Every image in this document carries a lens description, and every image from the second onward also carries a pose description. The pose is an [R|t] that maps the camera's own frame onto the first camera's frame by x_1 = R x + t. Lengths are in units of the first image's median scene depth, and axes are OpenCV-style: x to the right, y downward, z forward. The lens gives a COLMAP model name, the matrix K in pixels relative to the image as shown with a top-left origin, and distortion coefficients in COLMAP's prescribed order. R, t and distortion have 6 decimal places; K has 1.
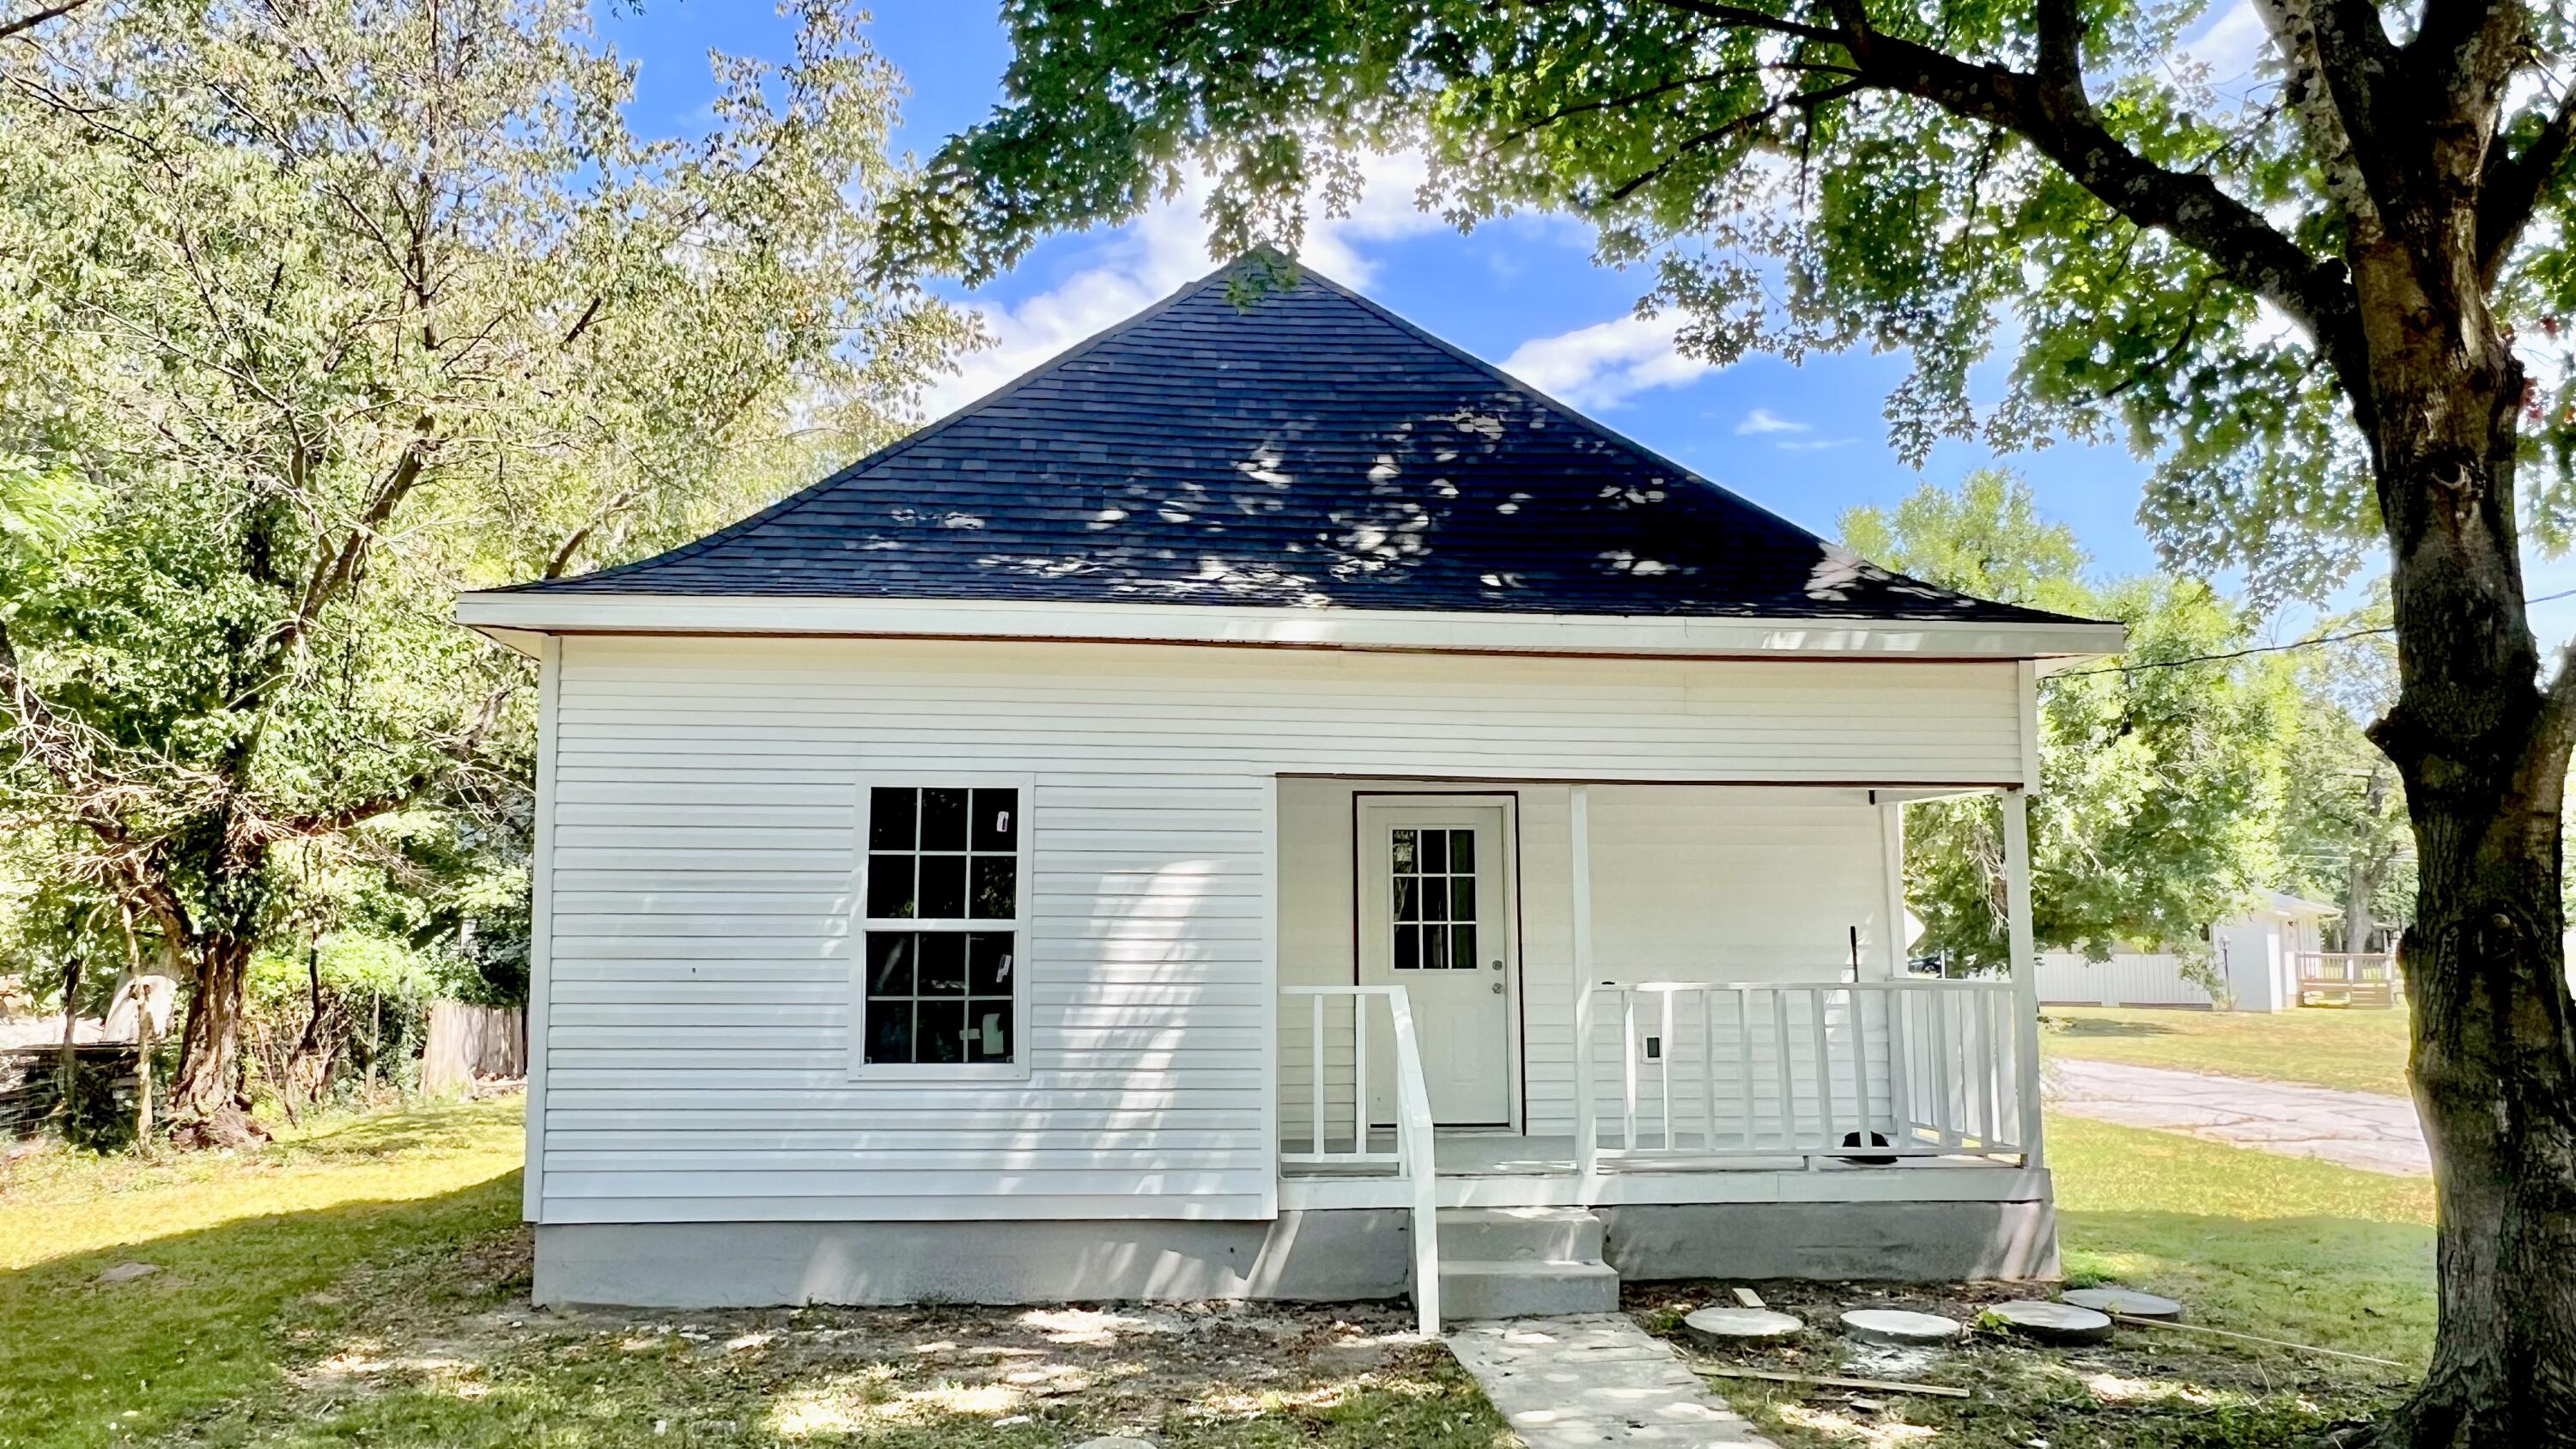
lens RADIAL K [[1792.6, 0, 1288.0], [0, 1792.6, 724.5], [0, 0, 1]] dist [0.004591, -0.000154]
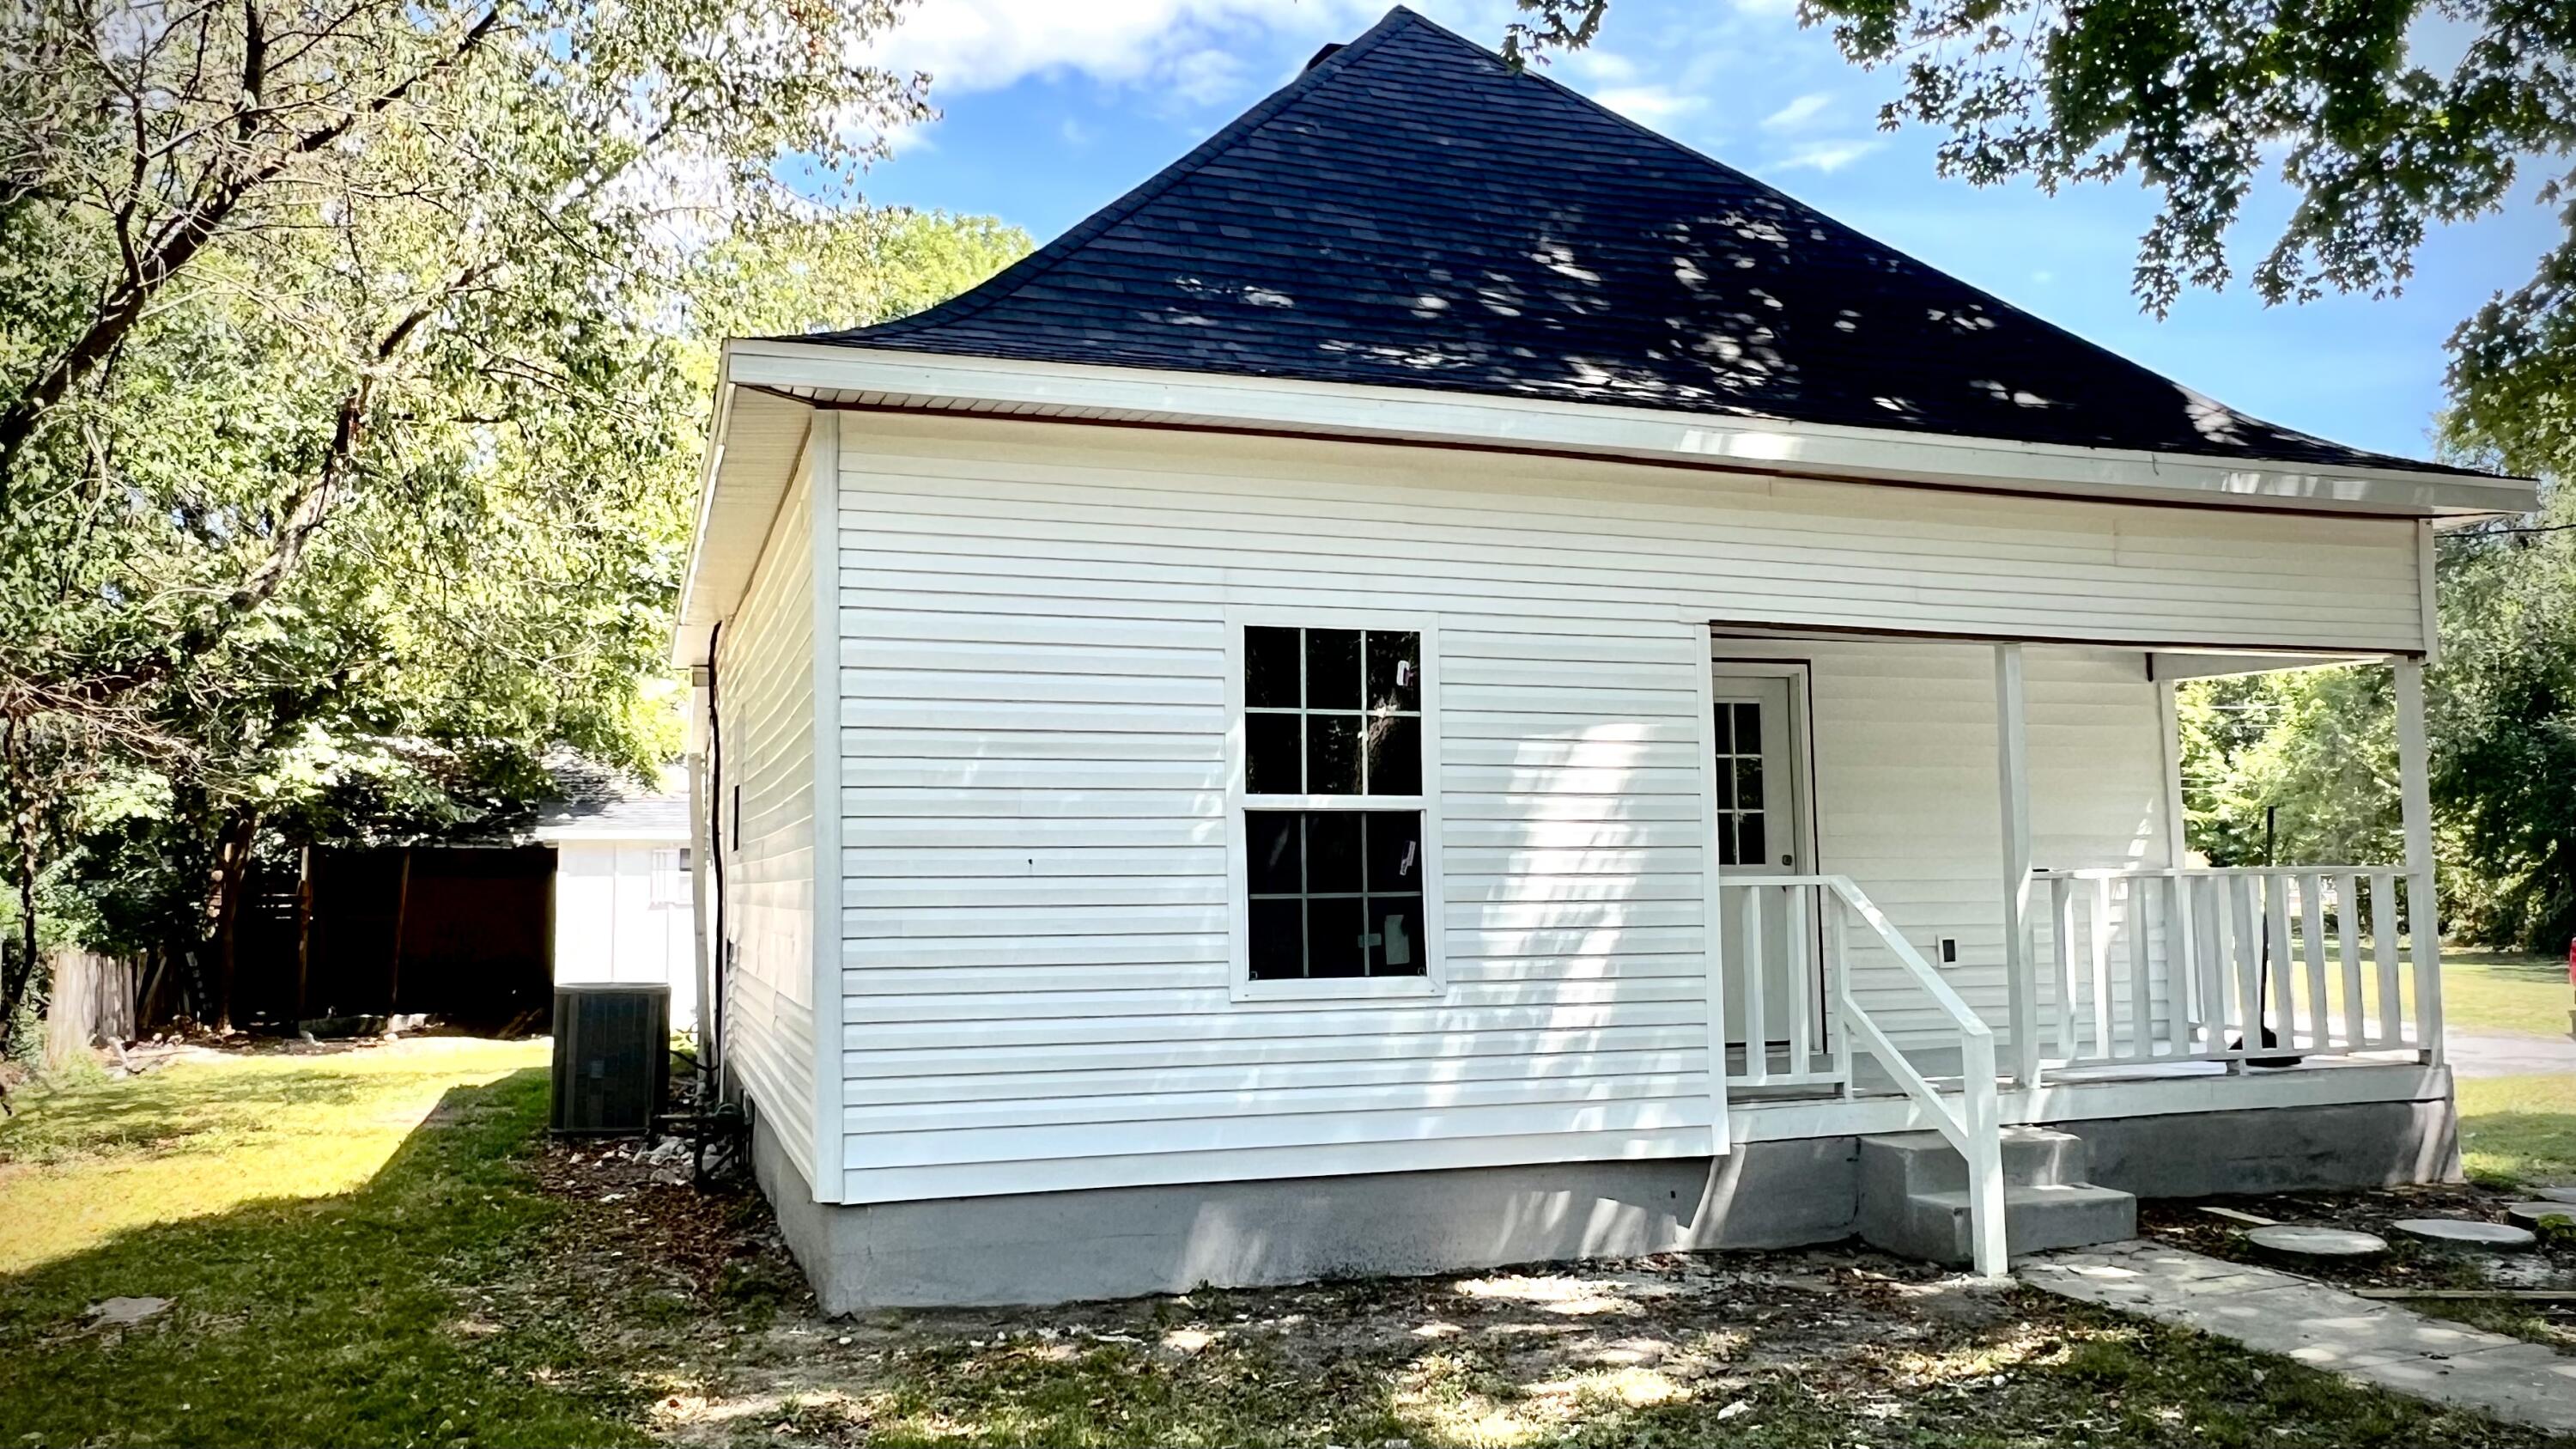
lens RADIAL K [[1967.2, 0, 1288.0], [0, 1967.2, 724.5], [0, 0, 1]] dist [0.003359, 0.001309]
pose [[0.968077, 0.008893, 0.250494, -0.428088], [-0.018927, 0.999111, 0.037678, 0.045407], [-0.249936, -0.041216, 0.967385, 0.173228]]
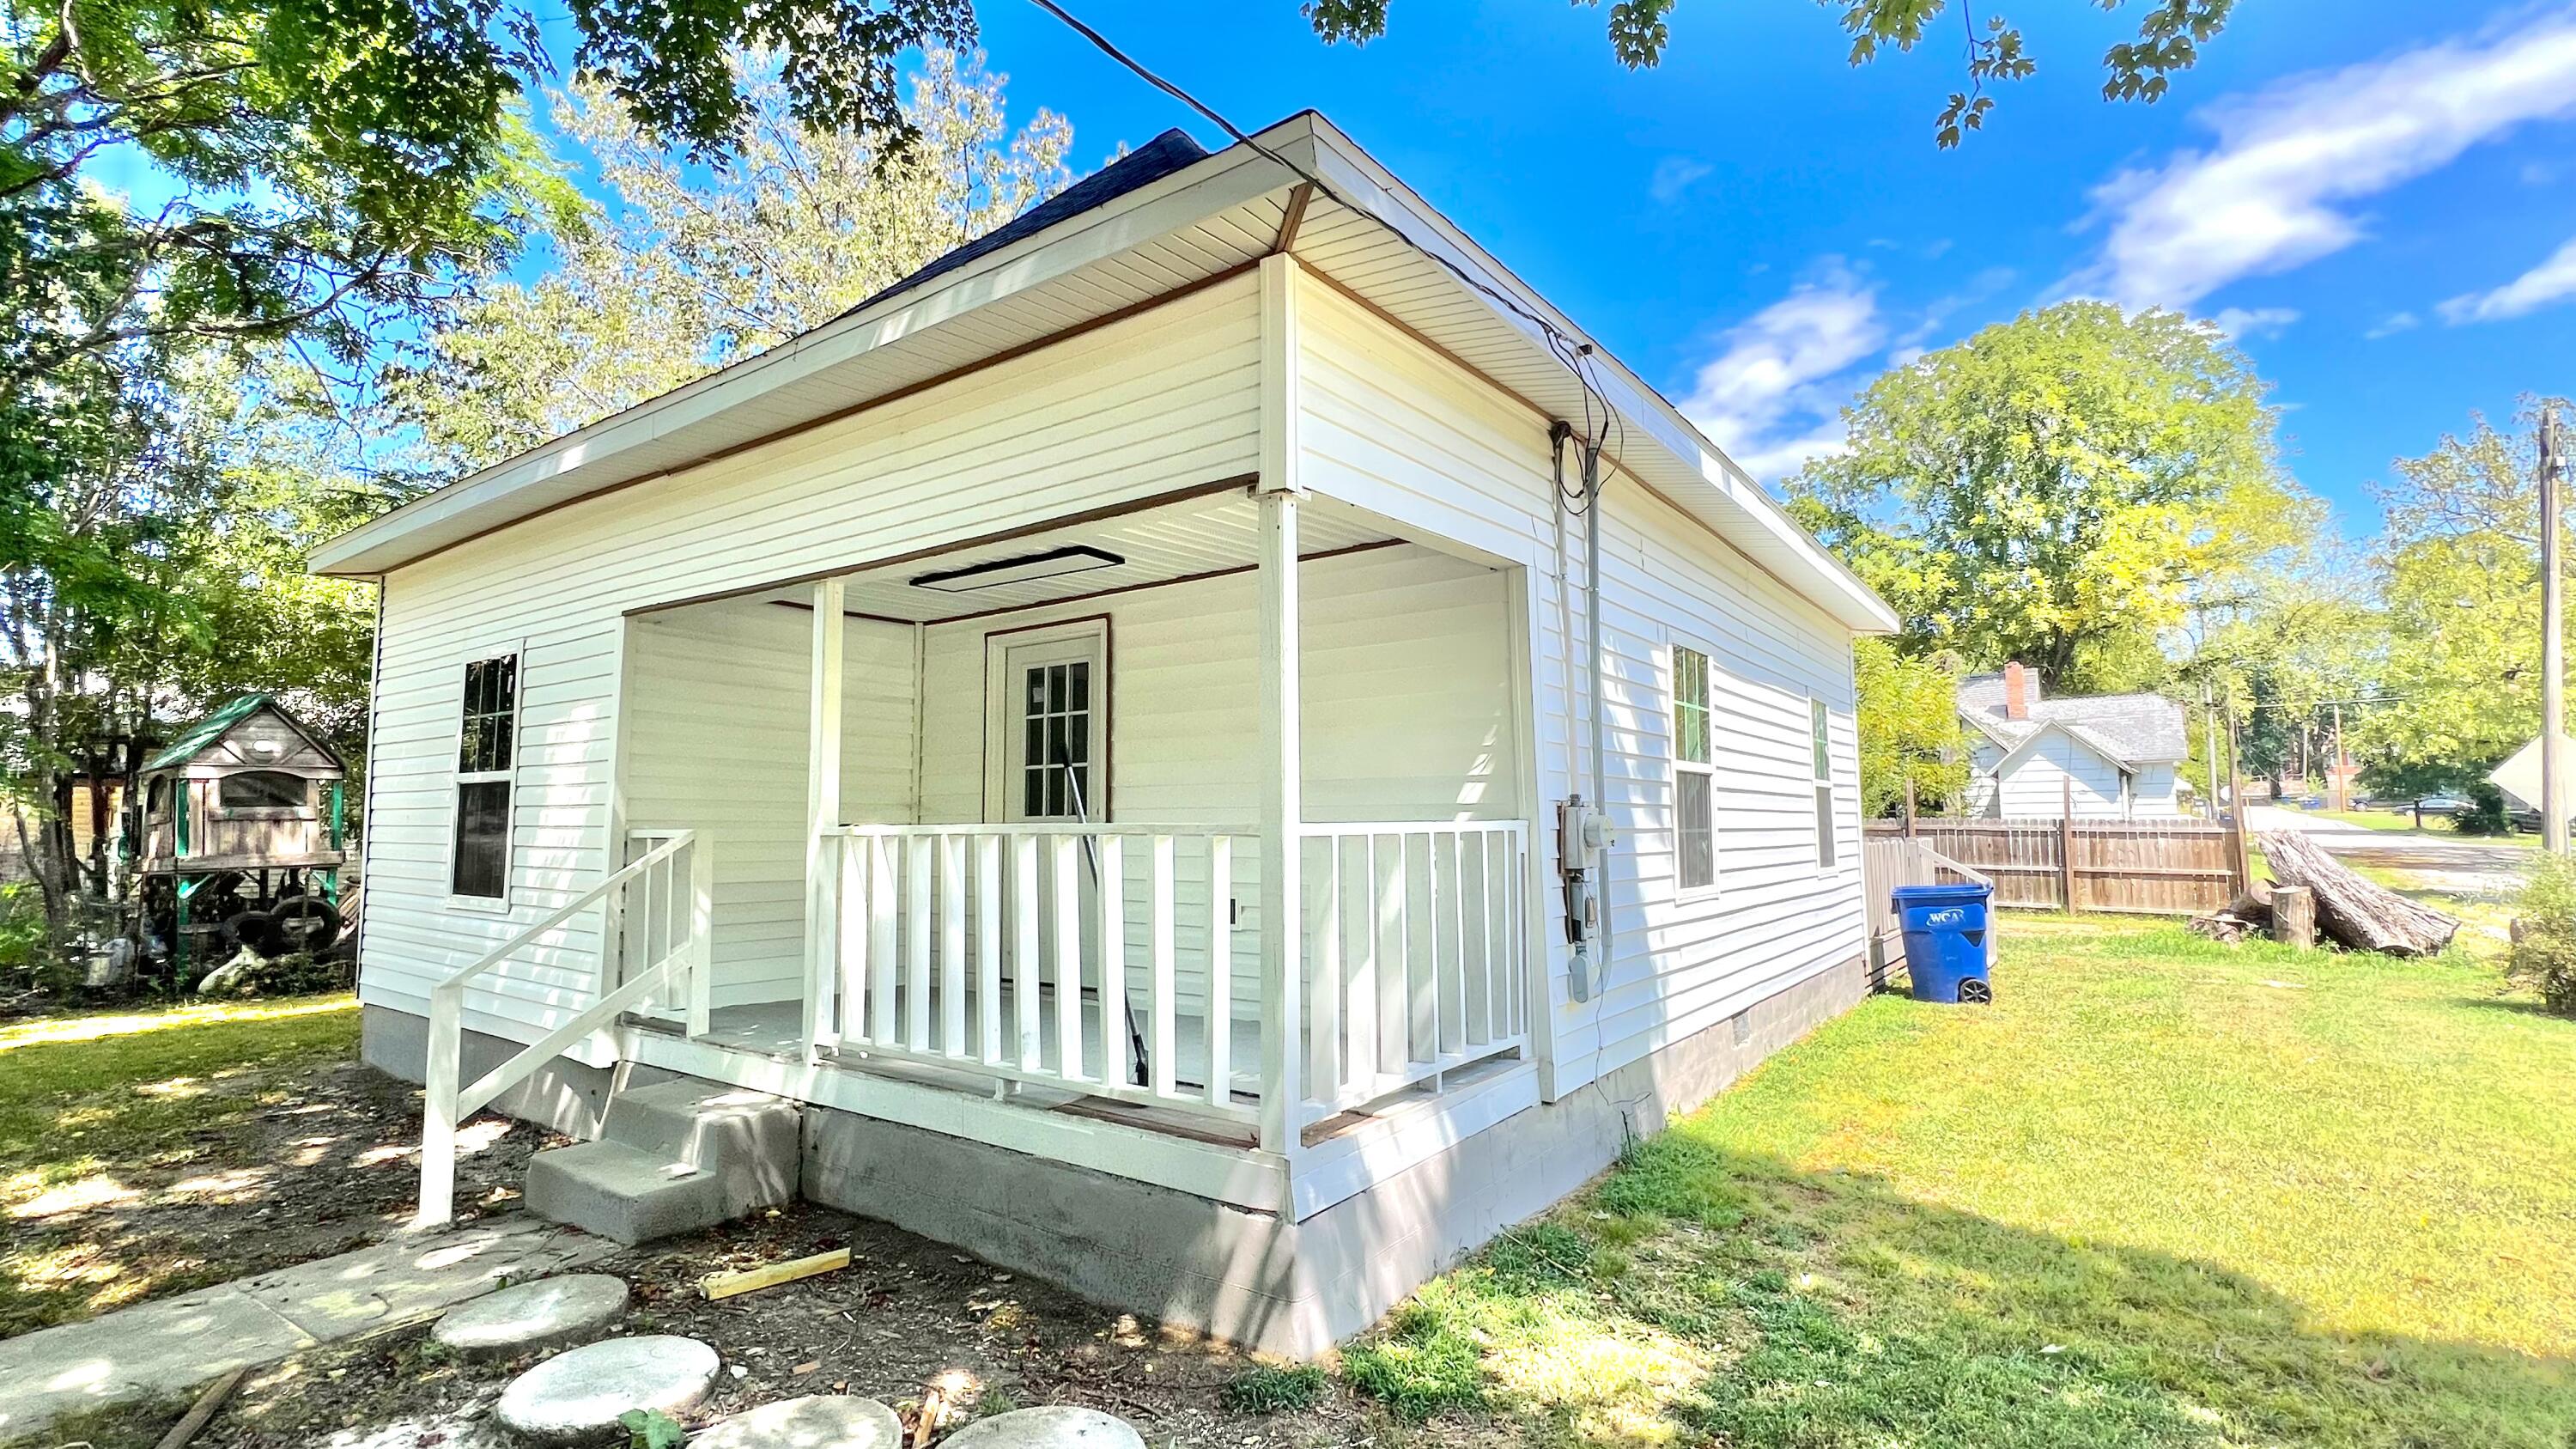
lens RADIAL K [[1158.7, 0, 1288.0], [0, 1158.7, 724.5], [0, 0, 1]] dist [0.000050, -0.000052]
pose [[0.767966, -0.060359, -0.637640, 0.679096], [0.082570, 0.996572, 0.005110, 0.116659], [0.635146, -0.056574, 0.770317, 0.752389]]
